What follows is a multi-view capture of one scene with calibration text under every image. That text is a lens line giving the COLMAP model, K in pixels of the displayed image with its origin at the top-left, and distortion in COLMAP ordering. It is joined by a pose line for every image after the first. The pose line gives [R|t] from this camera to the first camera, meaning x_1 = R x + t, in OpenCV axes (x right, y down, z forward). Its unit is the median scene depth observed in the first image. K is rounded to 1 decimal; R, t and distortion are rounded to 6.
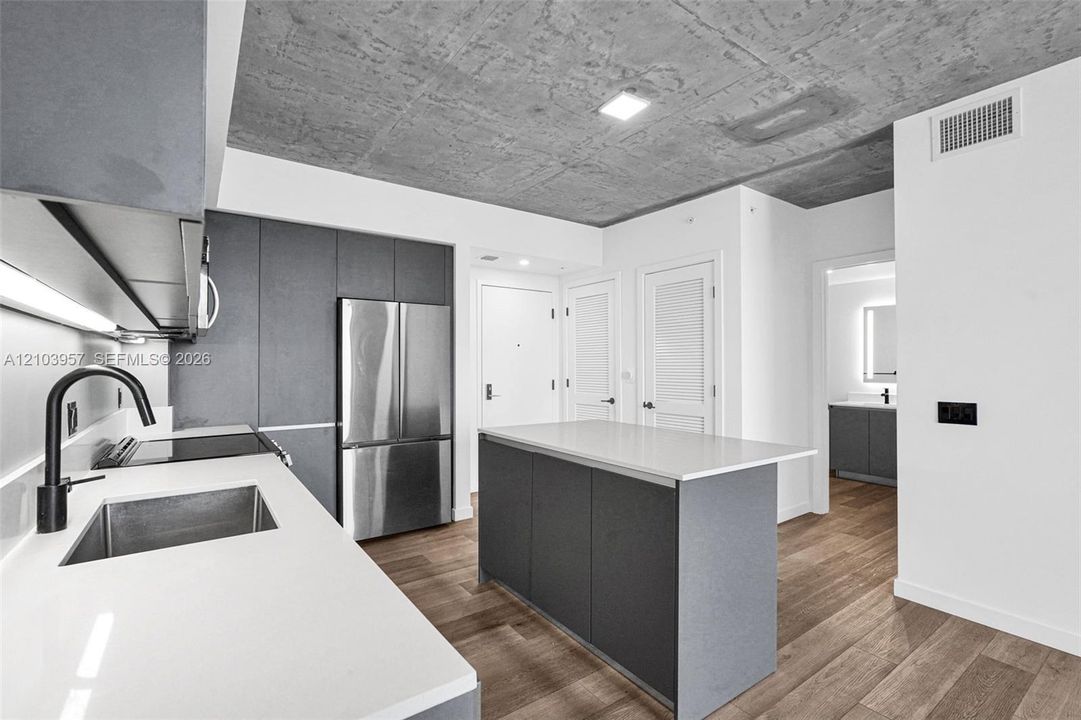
lens RADIAL K [[488.7, 0, 539.6], [0, 488.7, 359.8], [0, 0, 1]] dist [-0.015752, 0.006709]
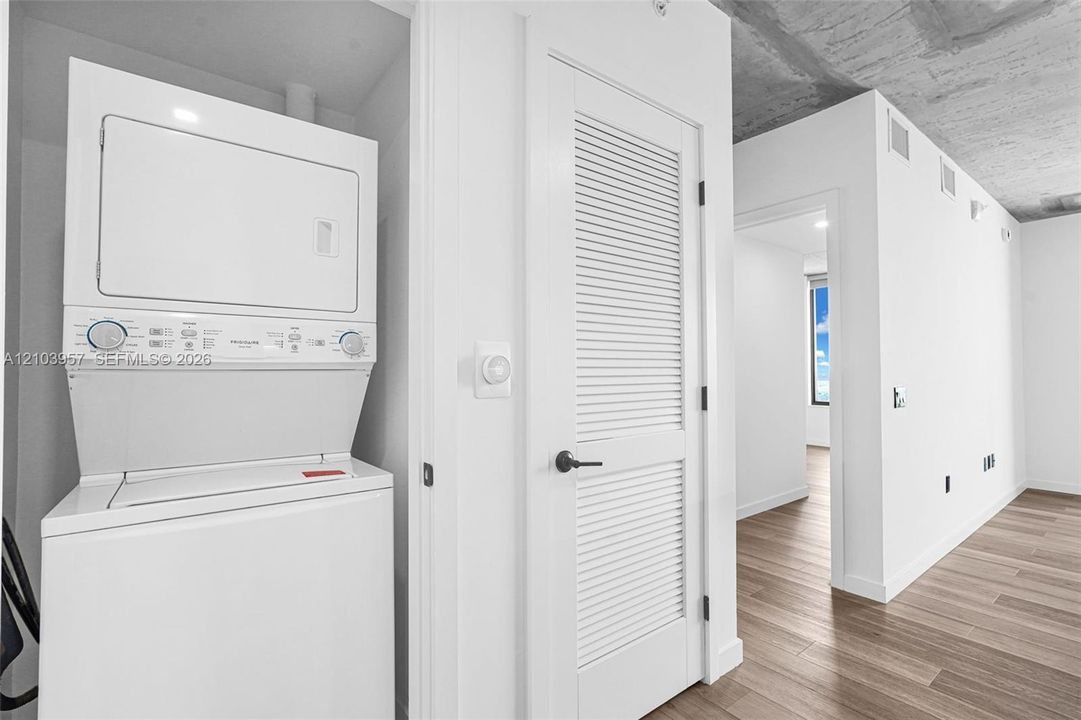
lens RADIAL K [[488.7, 0, 542.0], [0, 488.7, 359.2], [0, 0, 1]] dist [-0.015752, 0.006709]
pose [[-0.037707, 0.022240, 0.999041, -0.161861], [-0.008364, 0.999710, -0.022570, 0.052034], [-0.999254, -0.009207, -0.037510, 1.676559]]
